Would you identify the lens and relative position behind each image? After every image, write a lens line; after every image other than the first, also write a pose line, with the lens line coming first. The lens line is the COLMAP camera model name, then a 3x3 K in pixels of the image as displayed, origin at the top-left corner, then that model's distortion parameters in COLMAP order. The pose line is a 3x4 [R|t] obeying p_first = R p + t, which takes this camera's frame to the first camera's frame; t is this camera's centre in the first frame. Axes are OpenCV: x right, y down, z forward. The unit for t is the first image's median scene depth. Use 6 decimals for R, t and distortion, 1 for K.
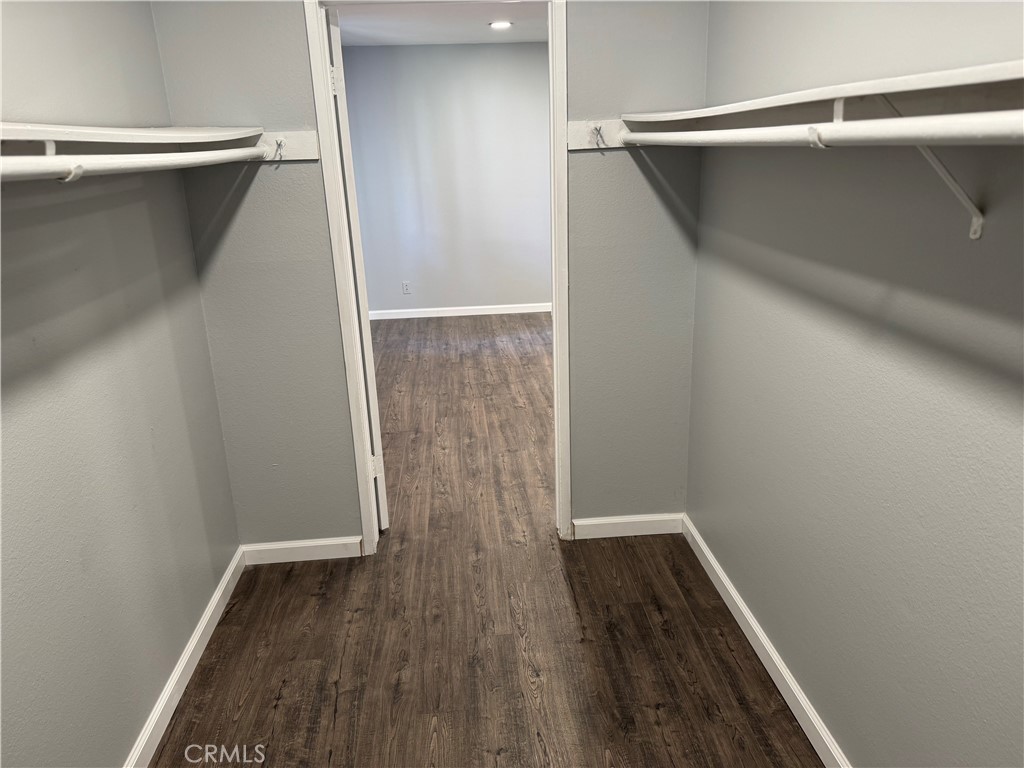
lens RADIAL K [[733.3, 0, 512.0], [0, 733.3, 384.0], [0, 0, 1]] dist [0.033686, -0.004633]
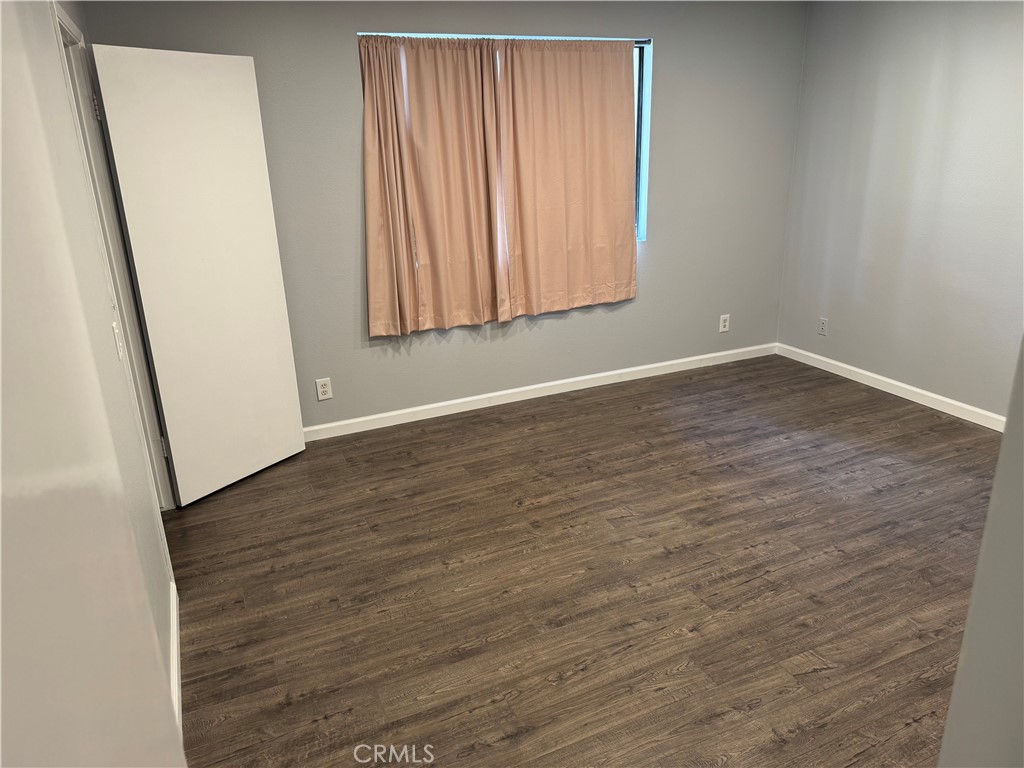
lens RADIAL K [[733.3, 0, 512.0], [0, 733.3, 384.0], [0, 0, 1]] dist [0.033686, -0.004633]
pose [[0.354820, 0.336210, -0.872391, 0.520848], [-0.285137, 0.927564, 0.241501, -0.217895], [0.890393, 0.163061, 0.424984, 0.555303]]
